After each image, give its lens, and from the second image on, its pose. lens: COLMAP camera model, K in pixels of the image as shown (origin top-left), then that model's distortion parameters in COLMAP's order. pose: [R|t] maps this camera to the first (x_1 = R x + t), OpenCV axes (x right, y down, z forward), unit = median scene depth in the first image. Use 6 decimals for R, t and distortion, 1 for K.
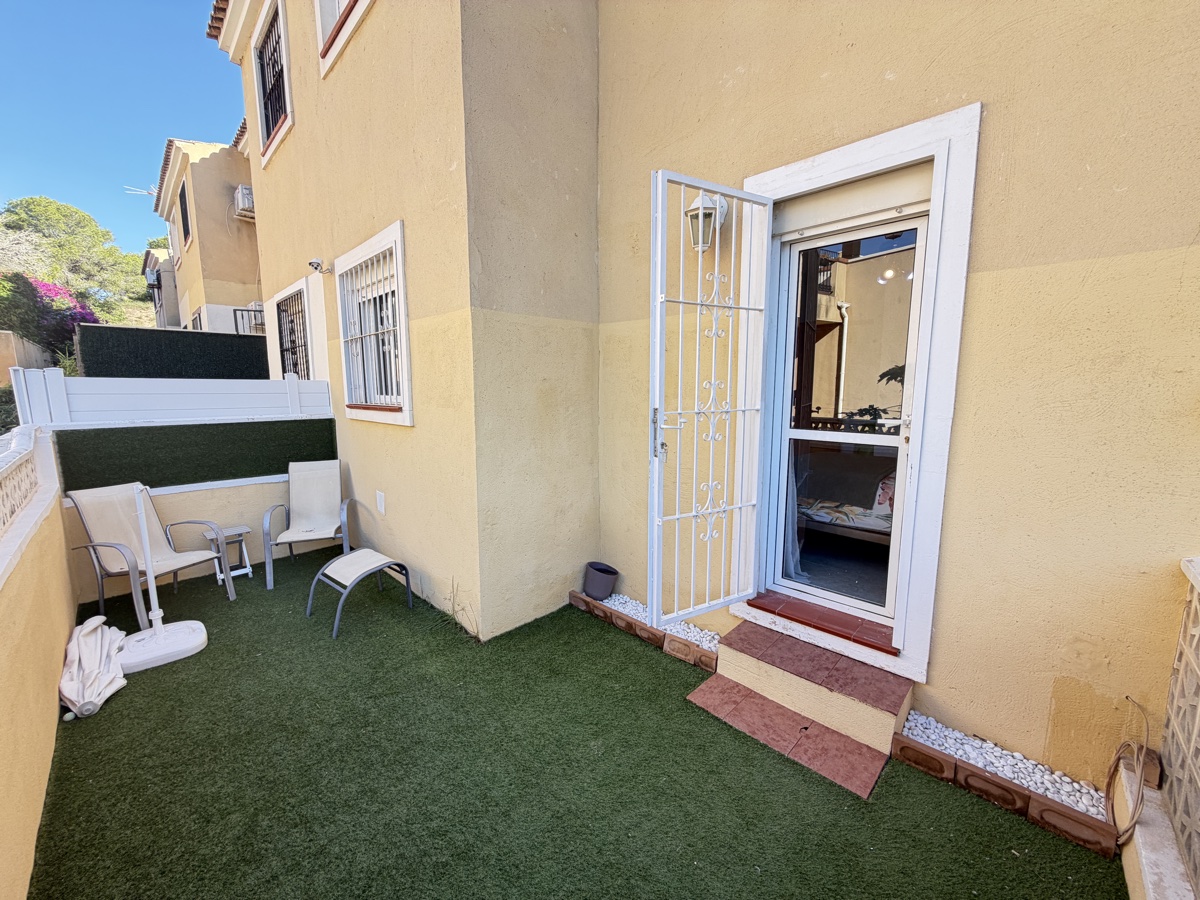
lens RADIAL K [[477.7, 0, 598.0], [0, 477.7, 452.2], [0, 0, 1]] dist [0.000662, -0.000120]
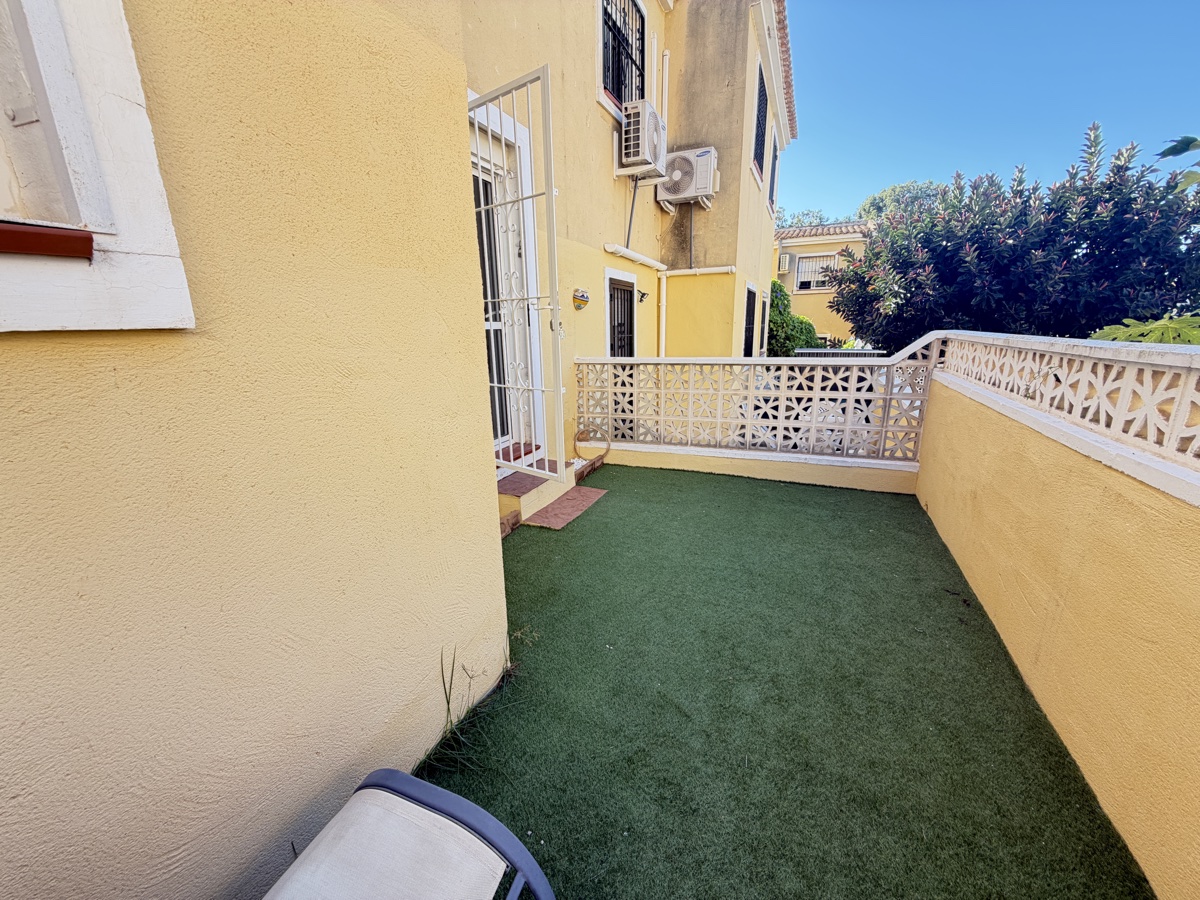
lens RADIAL K [[477.7, 0, 598.0], [0, 477.7, 452.2], [0, 0, 1]] dist [0.000662, -0.000120]
pose [[-0.371138, -0.224910, 0.900929, -1.041660], [0.141887, 0.945095, 0.294386, -0.048018], [-0.917674, 0.237087, -0.318849, 1.368055]]
